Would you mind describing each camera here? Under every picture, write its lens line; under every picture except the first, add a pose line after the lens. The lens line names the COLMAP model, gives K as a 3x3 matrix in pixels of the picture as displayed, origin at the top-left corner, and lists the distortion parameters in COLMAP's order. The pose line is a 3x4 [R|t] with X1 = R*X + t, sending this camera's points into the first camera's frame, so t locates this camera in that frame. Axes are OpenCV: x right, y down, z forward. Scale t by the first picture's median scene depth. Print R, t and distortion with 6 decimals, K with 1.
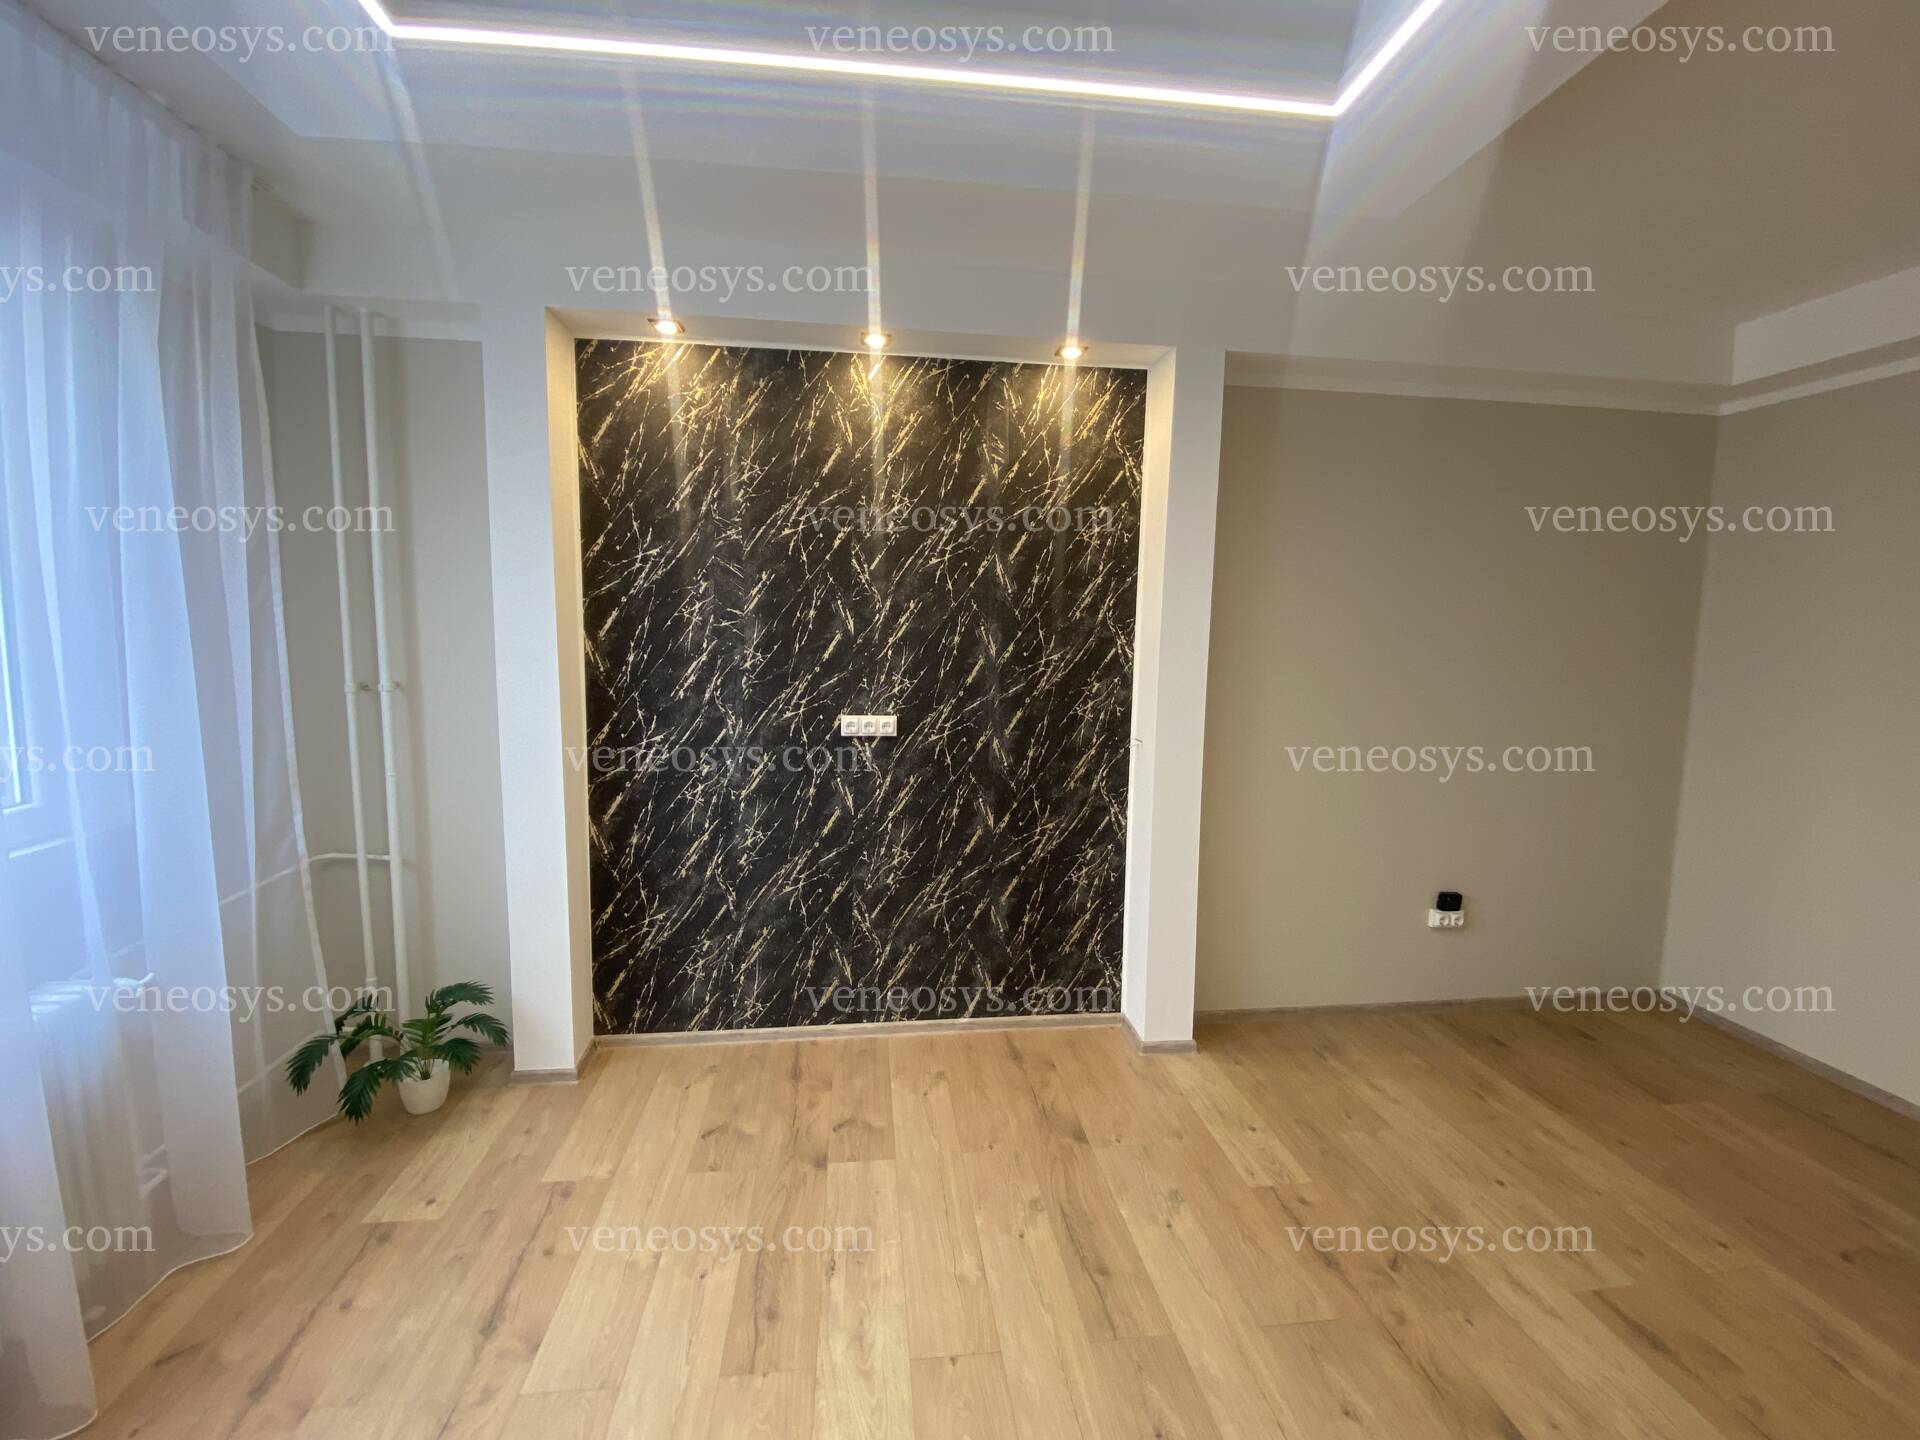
lens RADIAL K [[833.0, 0, 960.0], [0, 833.0, 720.0], [0, 0, 1]] dist [0.072907, -0.053557]
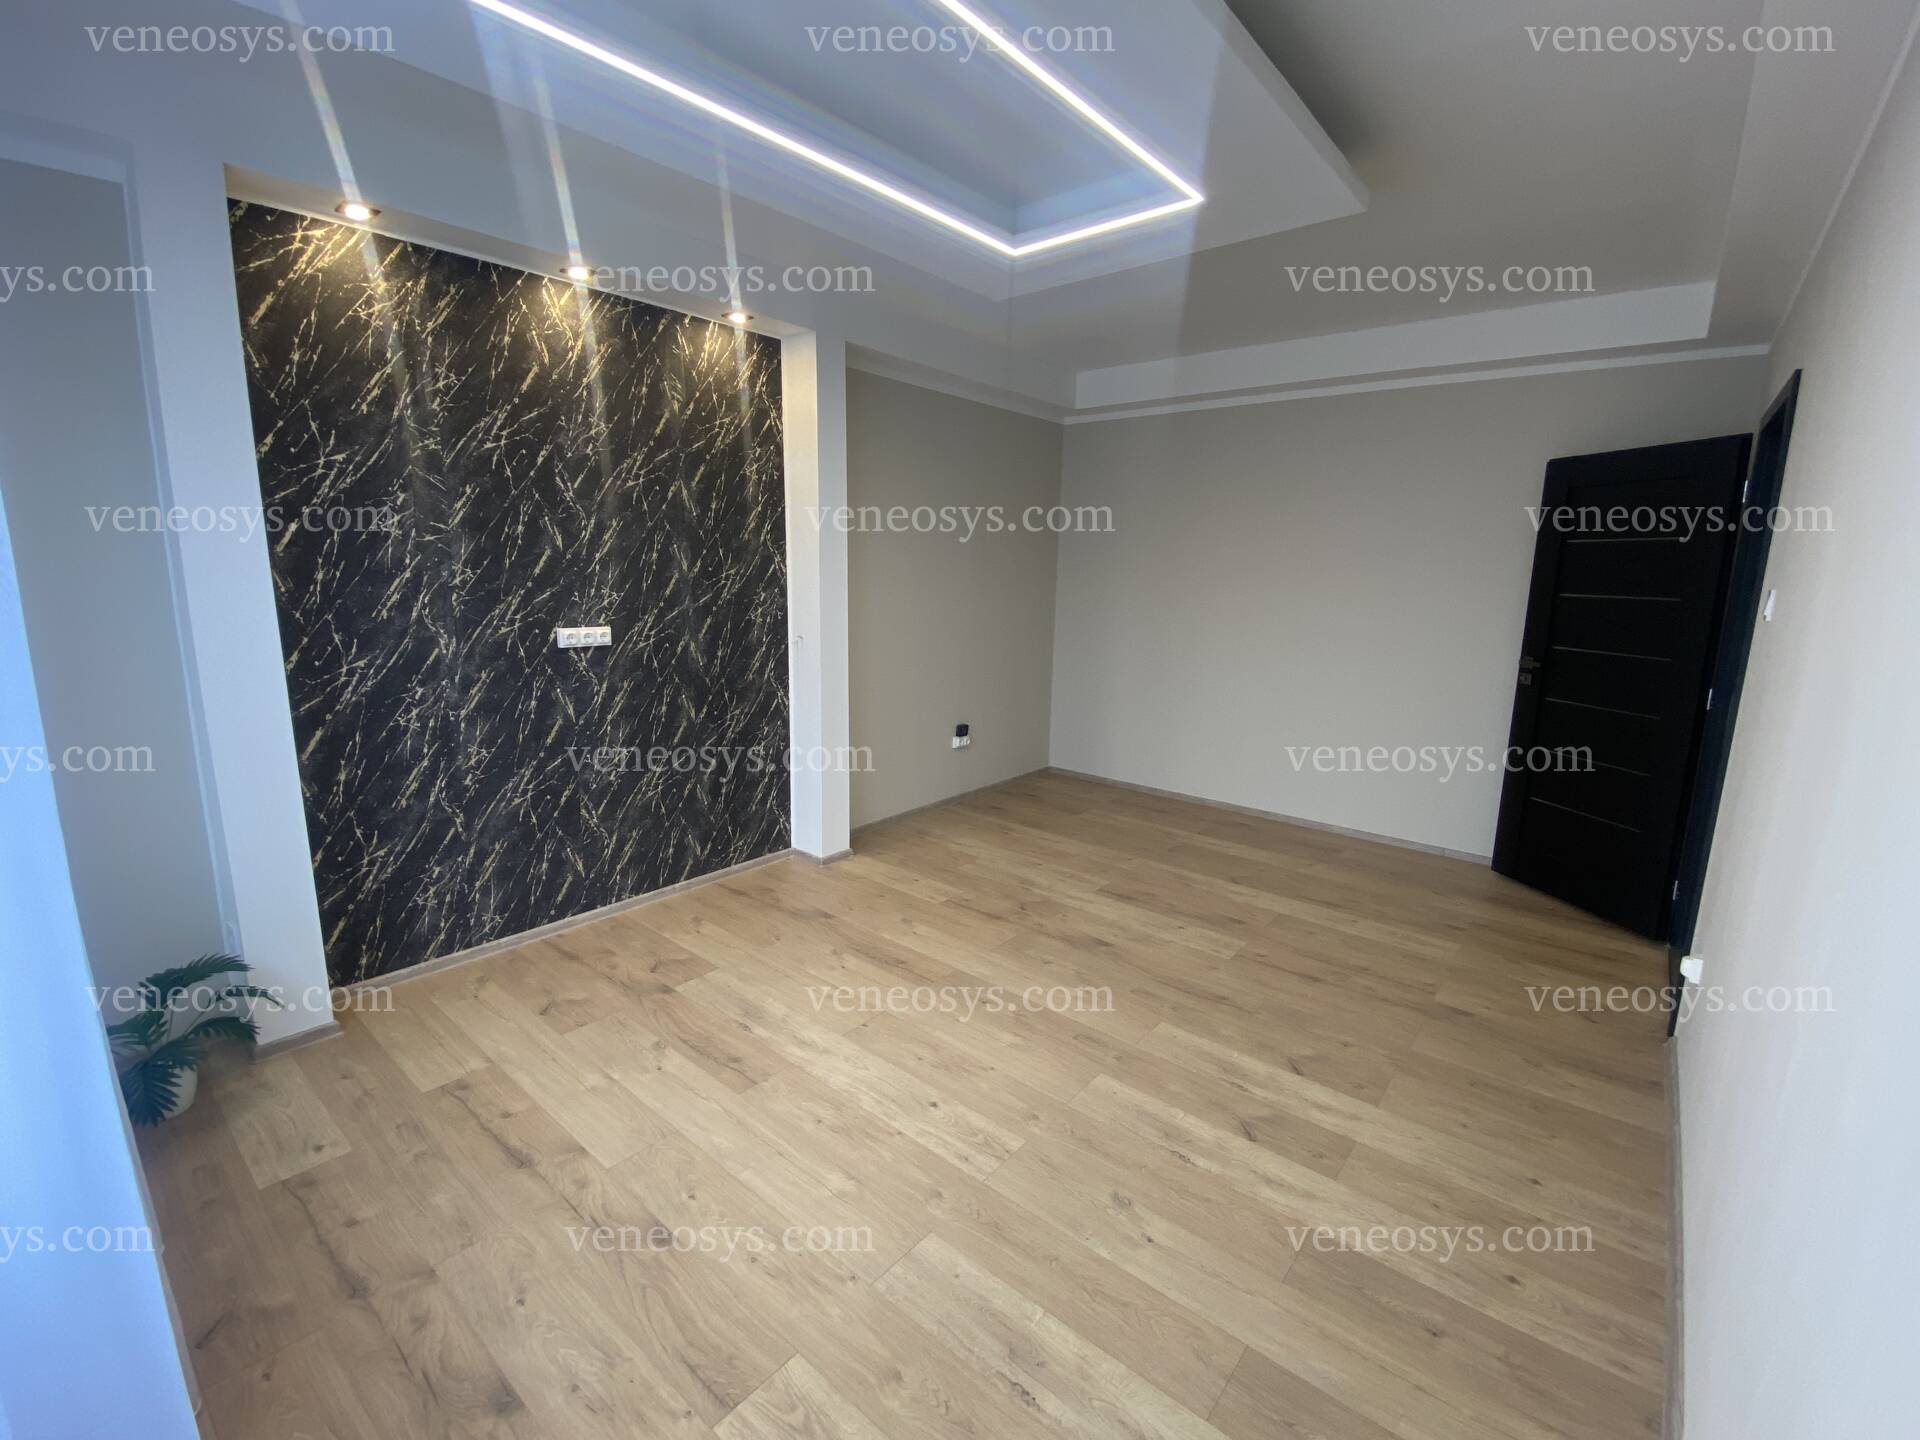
lens RADIAL K [[833.0, 0, 960.0], [0, 833.0, 720.0], [0, 0, 1]] dist [0.072907, -0.053557]
pose [[0.732480, -0.130565, 0.668151, -0.503670], [0.068084, 0.990566, 0.118930, 0.016691], [-0.677375, -0.041624, 0.734459, -0.134779]]
